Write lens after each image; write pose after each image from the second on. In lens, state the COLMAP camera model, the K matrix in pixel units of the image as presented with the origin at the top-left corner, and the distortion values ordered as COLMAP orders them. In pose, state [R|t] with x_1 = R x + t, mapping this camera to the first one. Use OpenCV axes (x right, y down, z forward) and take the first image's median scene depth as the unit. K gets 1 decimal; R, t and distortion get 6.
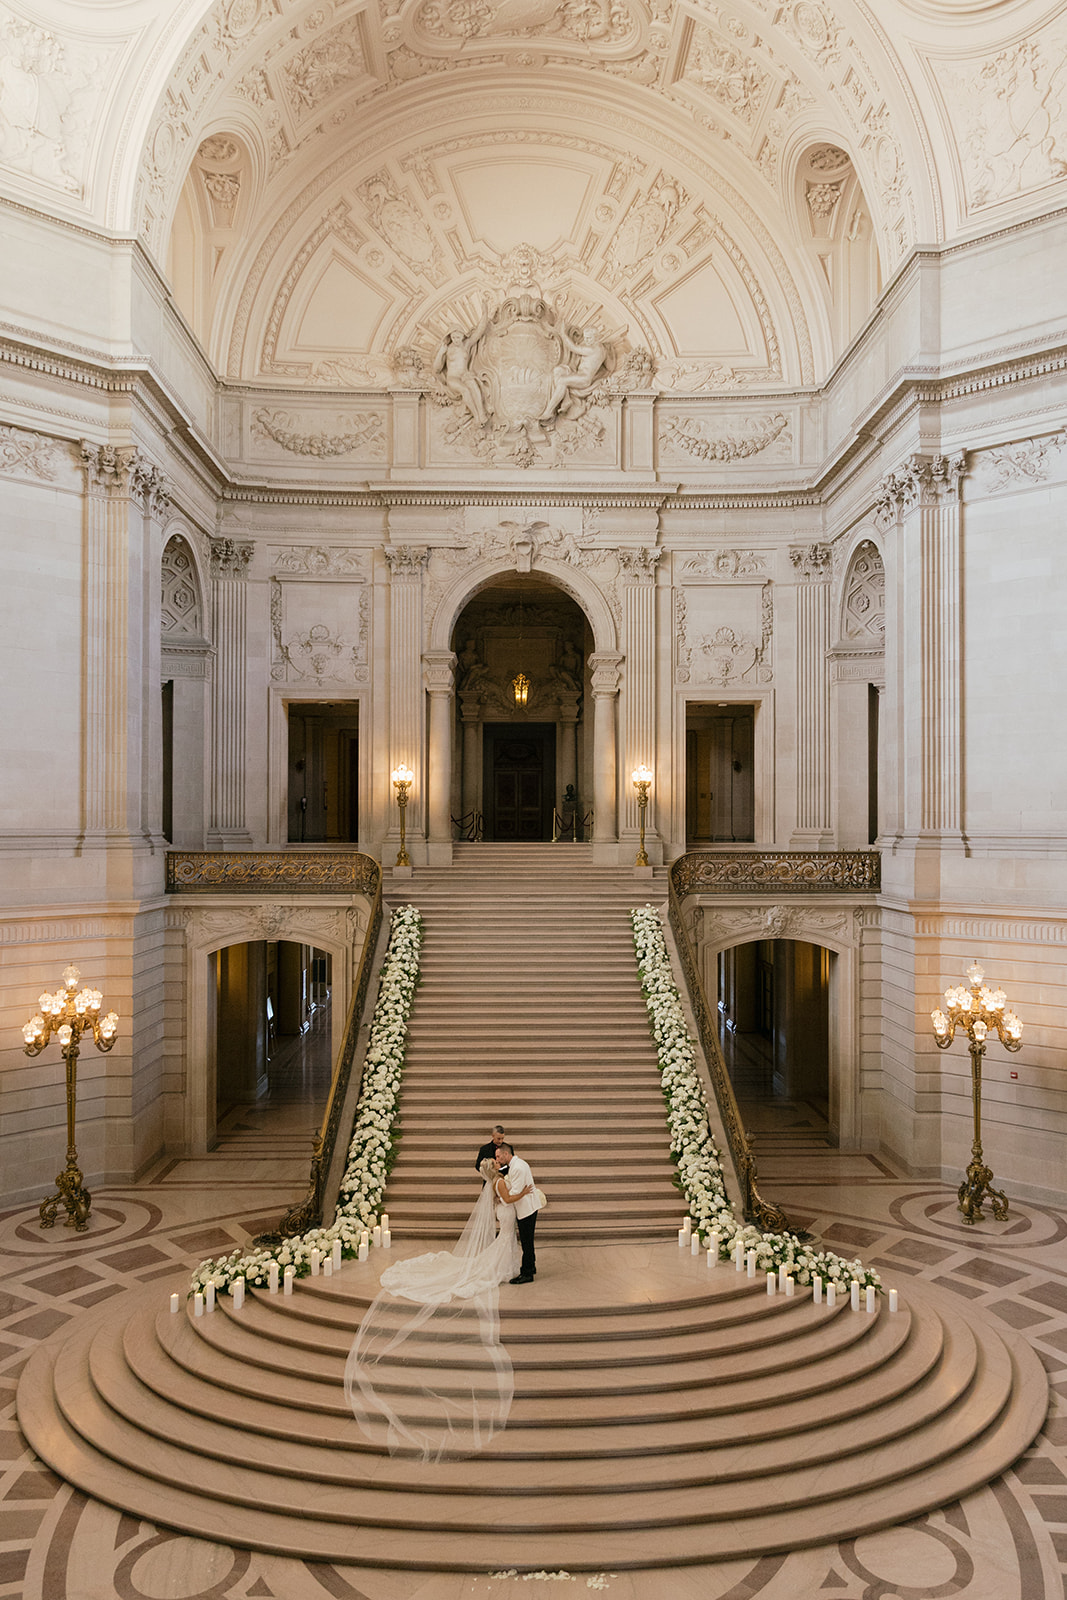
lens RADIAL K [[1169.3, 0, 538.3], [0, 1169.3, 805.1], [0, 0, 1]] dist [-0.000389, -0.009197]
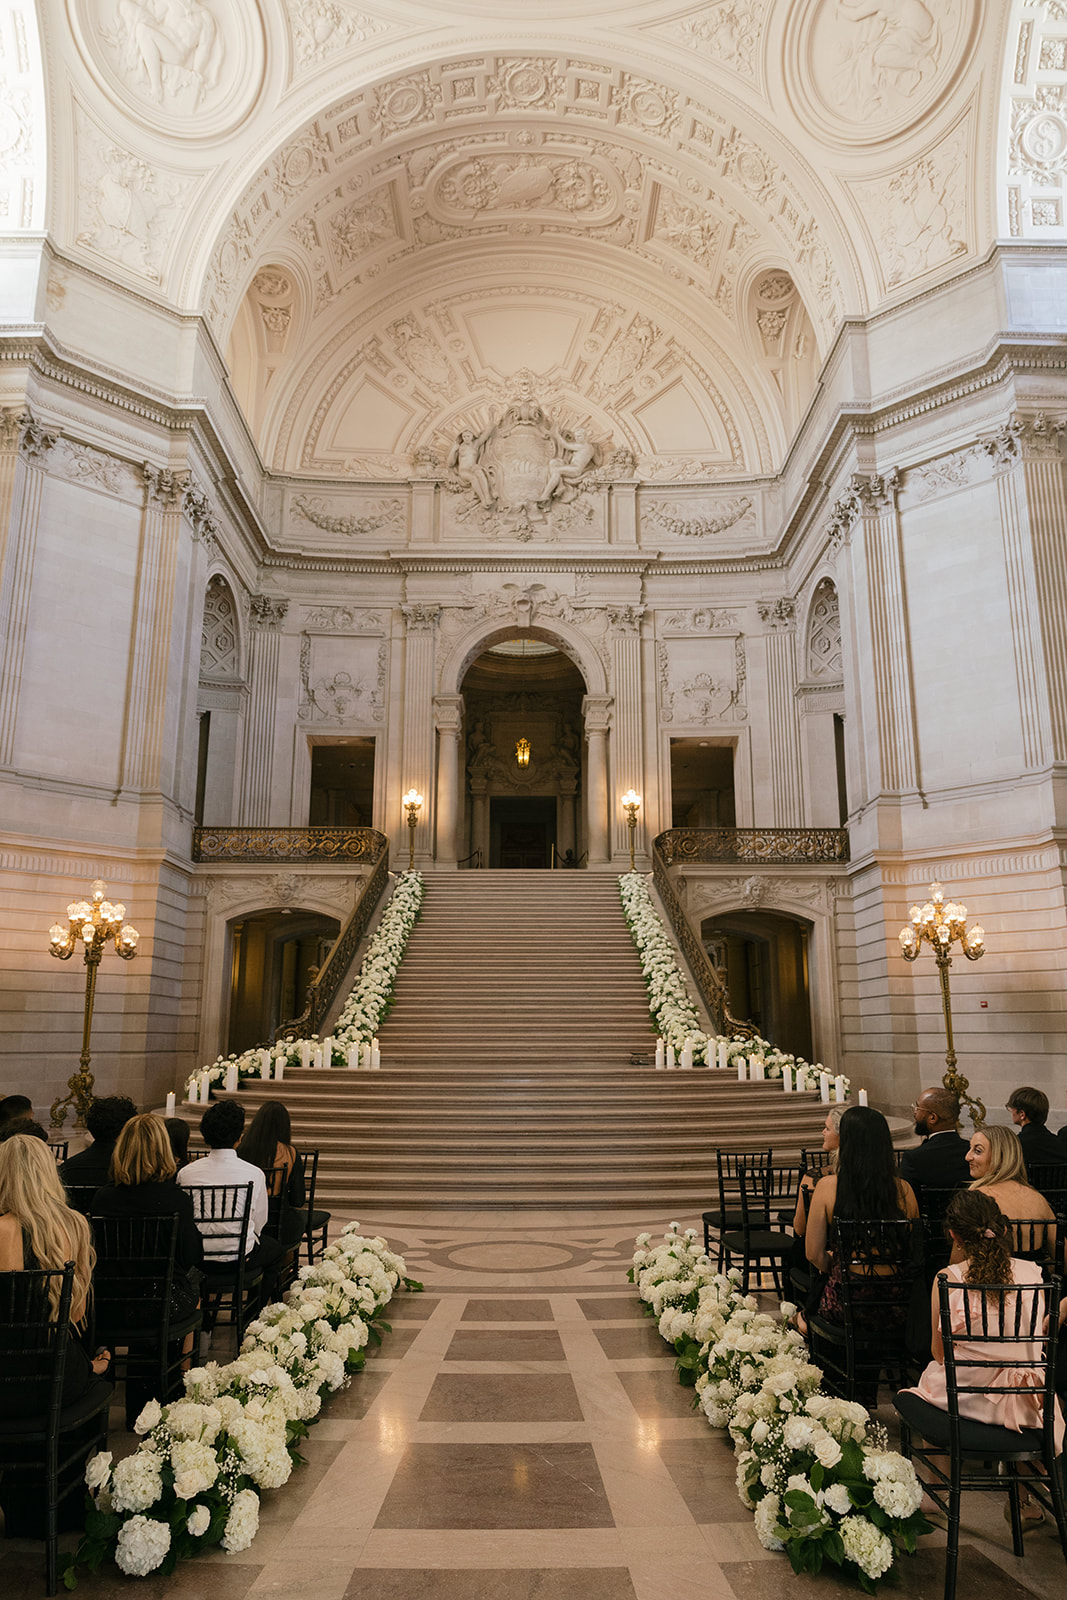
lens RADIAL K [[1091.0, 0, 534.3], [0, 1091.0, 800.3], [0, 0, 1]] dist [-0.007461, 0.001026]
pose [[0.999829, -0.003845, -0.018063, 0.019247], [0.000006, 0.978147, -0.207915, 0.219681], [0.018468, 0.207879, 0.977980, -0.000728]]
